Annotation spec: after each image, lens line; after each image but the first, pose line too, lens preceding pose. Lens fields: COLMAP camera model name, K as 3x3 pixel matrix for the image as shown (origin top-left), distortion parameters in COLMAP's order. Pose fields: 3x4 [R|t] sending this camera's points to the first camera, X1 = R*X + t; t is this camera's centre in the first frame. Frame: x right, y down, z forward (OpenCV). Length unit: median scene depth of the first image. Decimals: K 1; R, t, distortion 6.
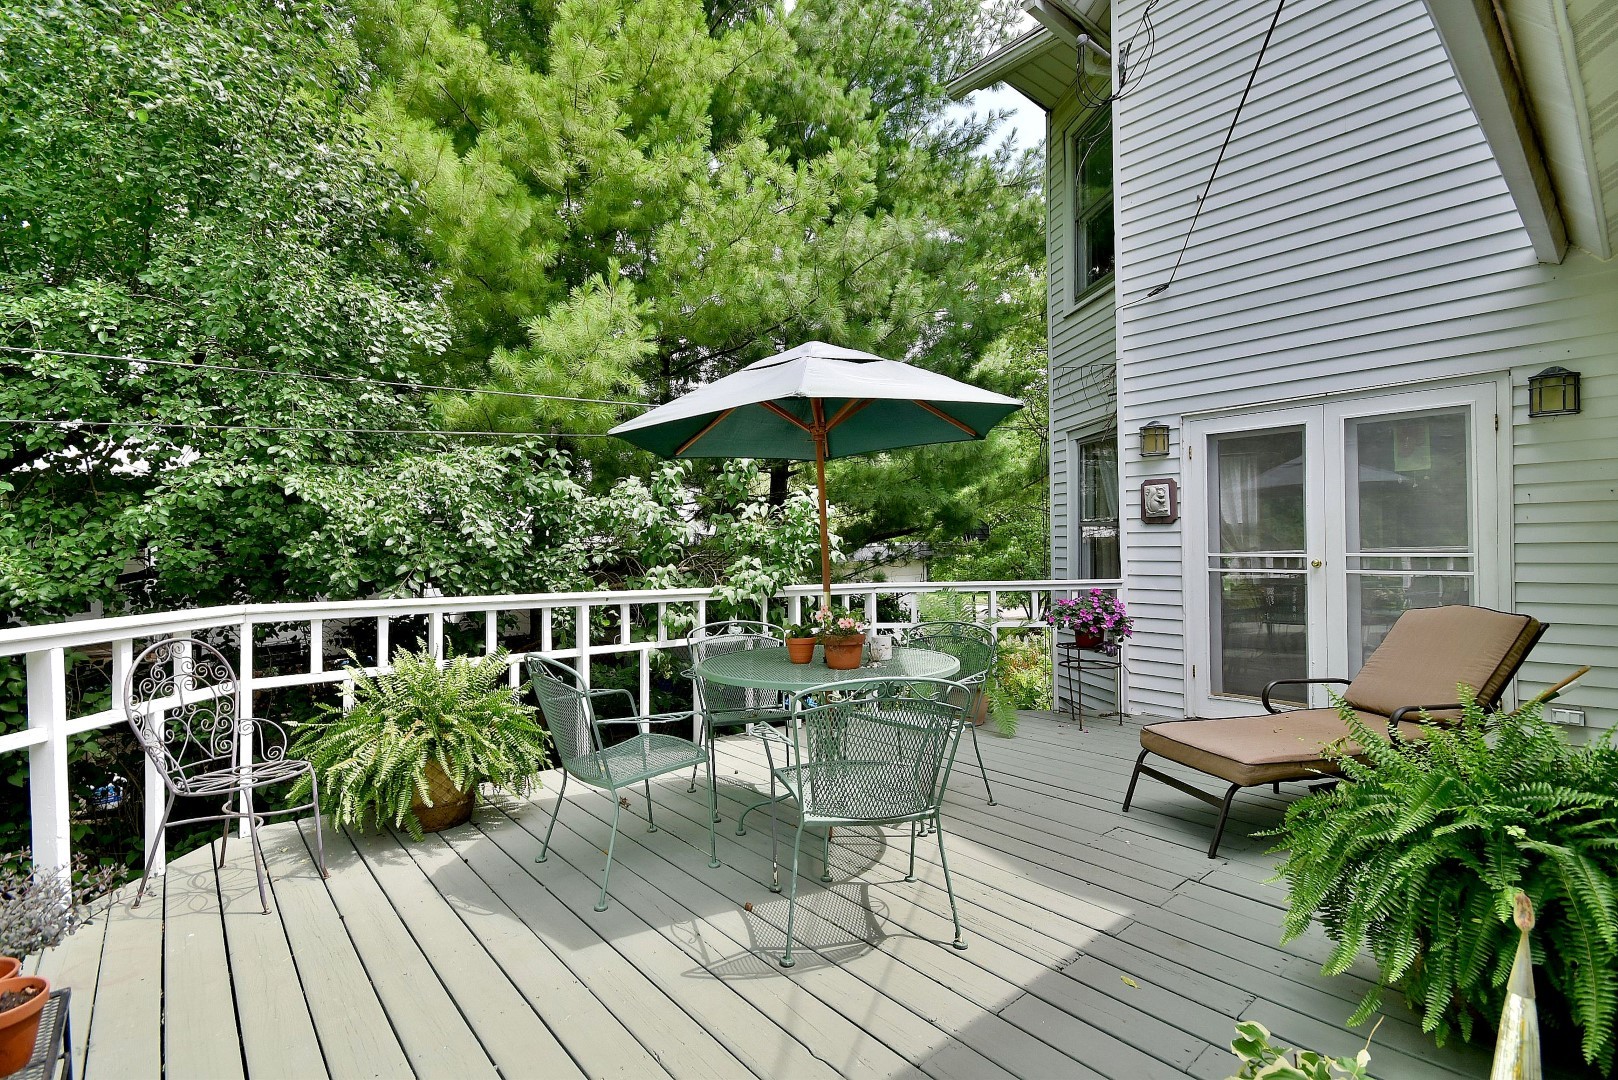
lens RADIAL K [[754.3, 0, 809.0], [0, 754.3, 540.0], [0, 0, 1]] dist [0.000882, 0.000362]
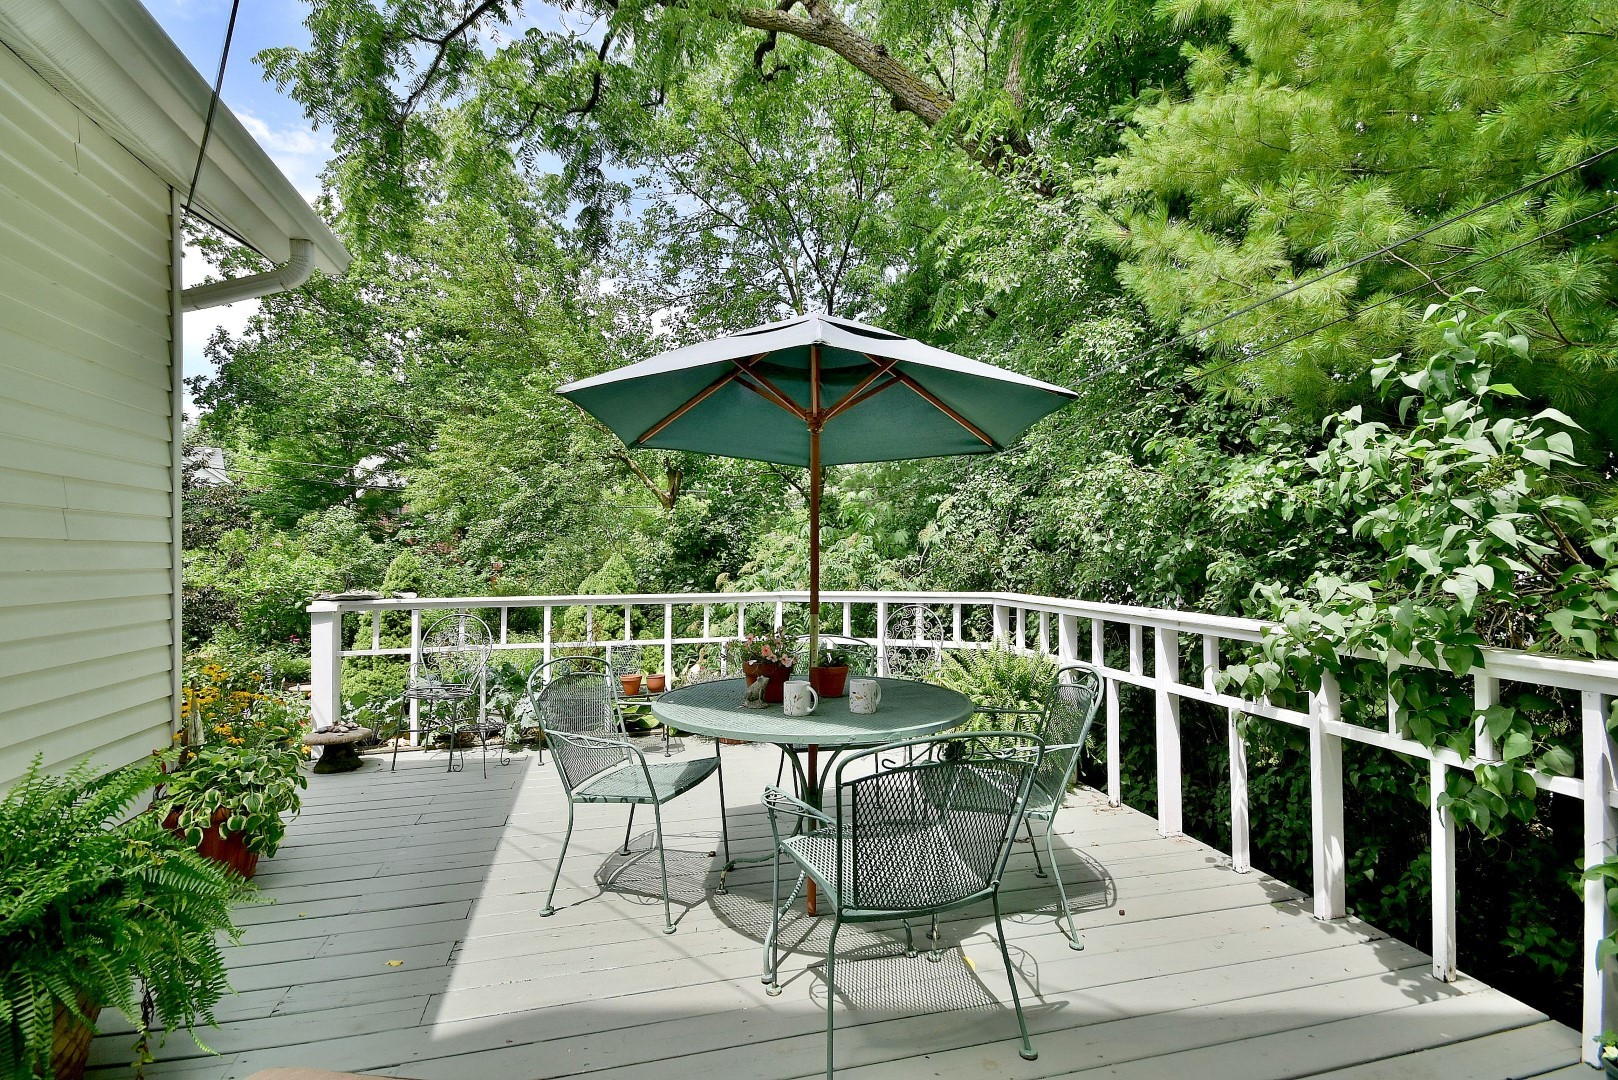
lens RADIAL K [[754.3, 0, 809.0], [0, 754.3, 540.0], [0, 0, 1]] dist [0.000882, 0.000362]
pose [[-0.441289, 0.014626, -0.897246, 0.873199], [0.024174, 0.999698, 0.004406, -0.020420], [0.897039, -0.019745, -0.441509, 1.566569]]
